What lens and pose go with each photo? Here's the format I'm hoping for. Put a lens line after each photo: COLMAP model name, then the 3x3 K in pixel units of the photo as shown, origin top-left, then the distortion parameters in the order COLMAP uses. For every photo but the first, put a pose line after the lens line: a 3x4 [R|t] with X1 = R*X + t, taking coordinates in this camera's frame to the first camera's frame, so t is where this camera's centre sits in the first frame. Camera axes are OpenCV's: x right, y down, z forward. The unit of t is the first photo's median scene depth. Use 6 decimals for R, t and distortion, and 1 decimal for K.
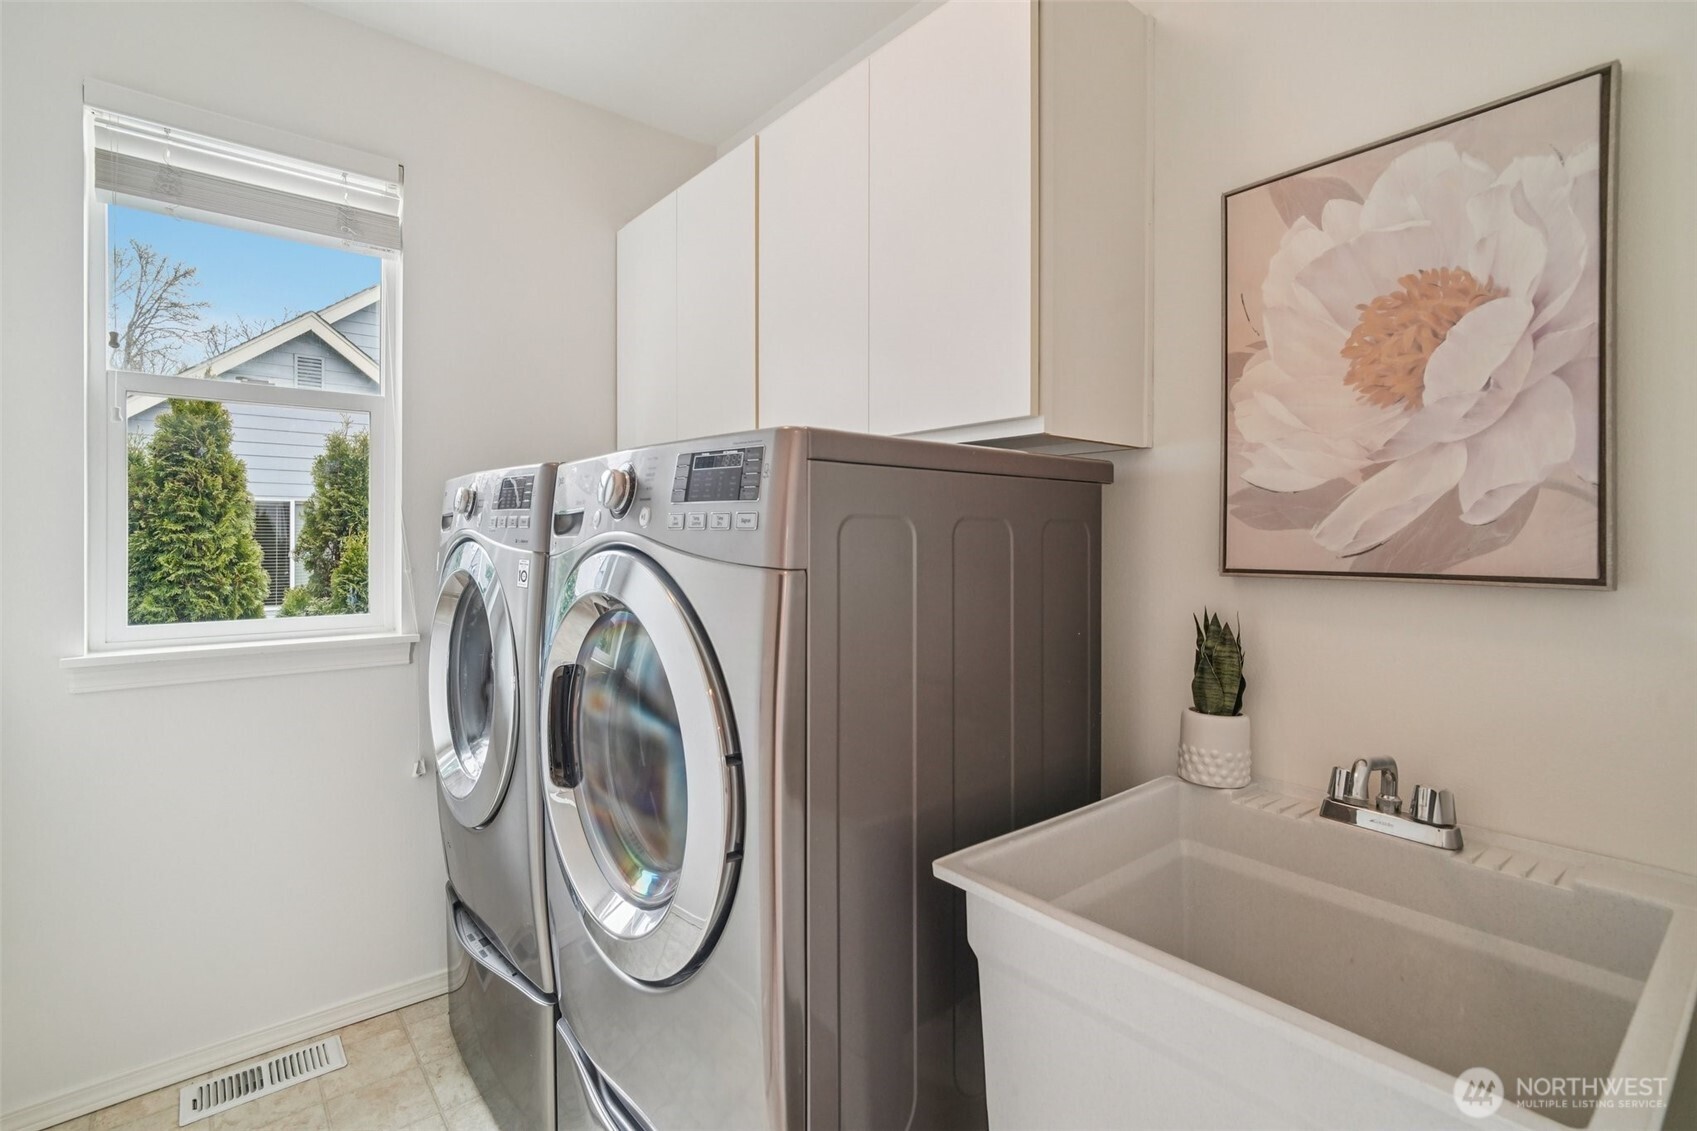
lens RADIAL K [[806.9, 0, 849.7], [0, 806.9, 549.5], [0, 0, 1]] dist [-0.014781, 0.010665]
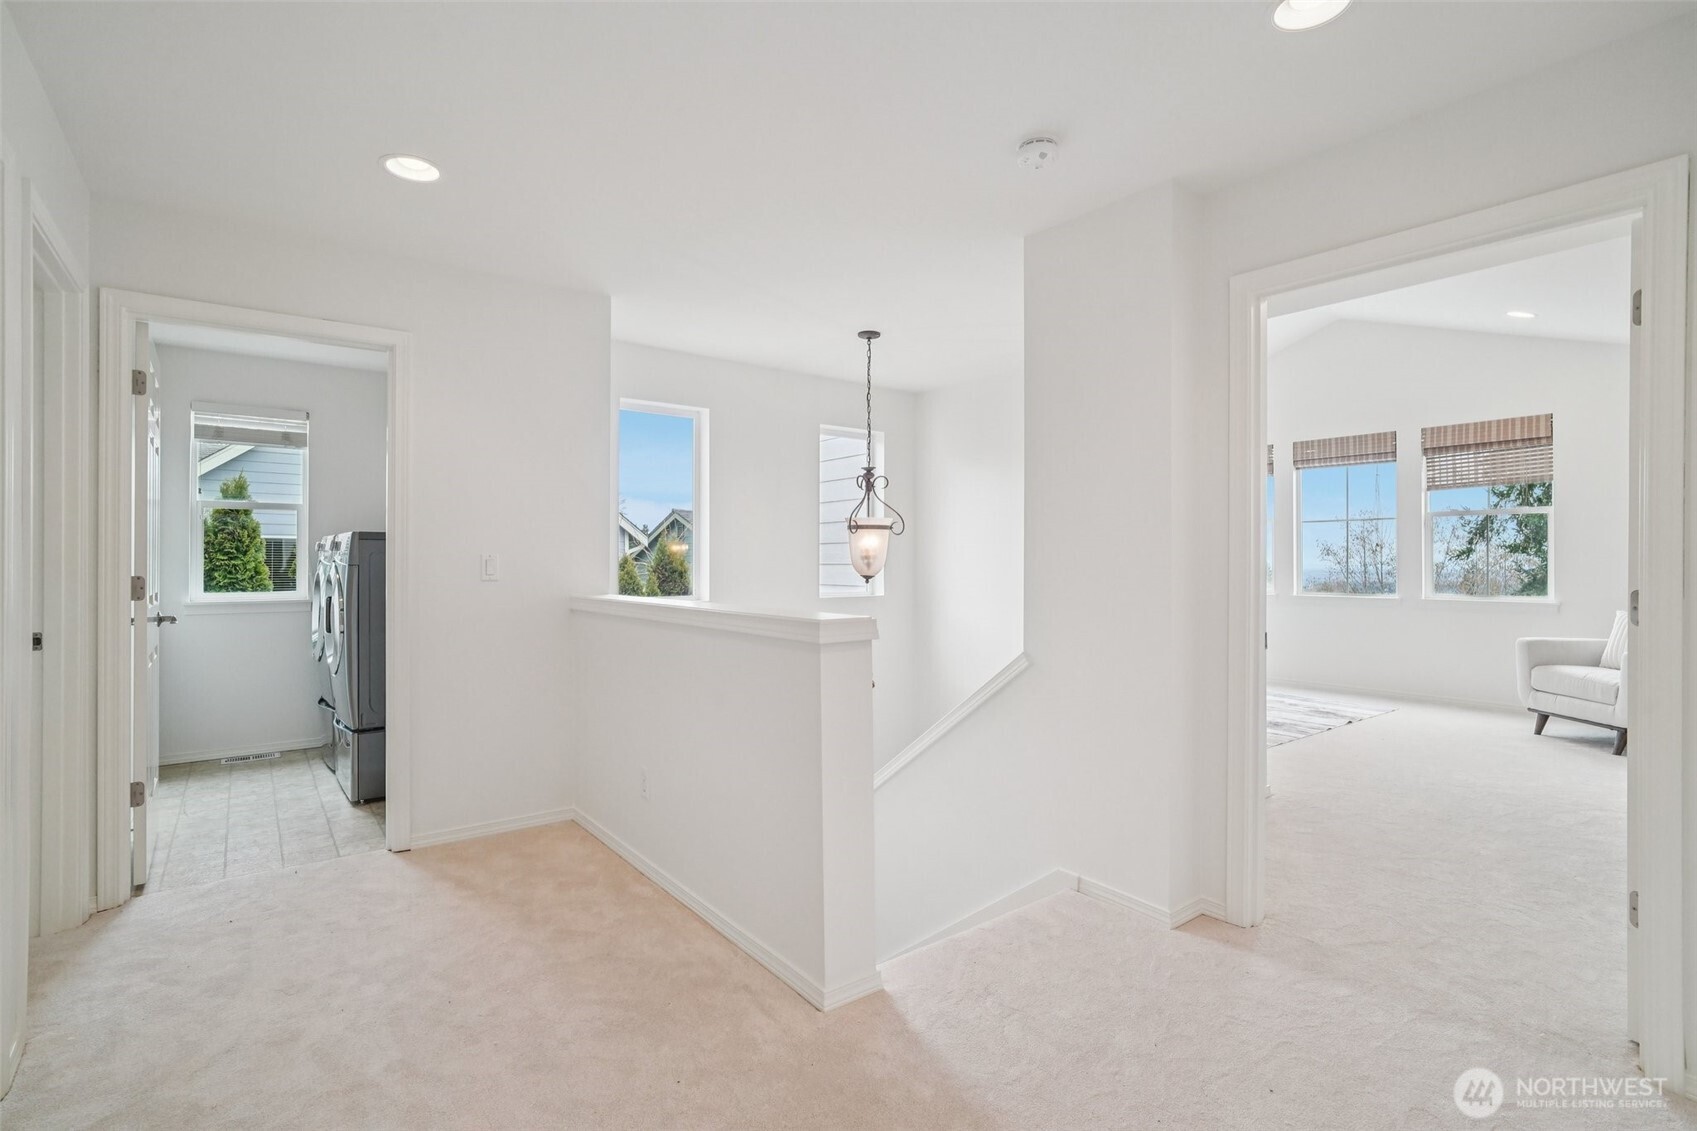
lens RADIAL K [[806.6, 0, 860.7], [0, 806.6, 555.3], [0, 0, 1]] dist [-0.014734, 0.011051]
pose [[0.999376, -0.011530, -0.033401, 0.734365], [0.010754, 0.999670, -0.023342, 0.027074], [0.033659, 0.022969, 0.999169, -0.851176]]
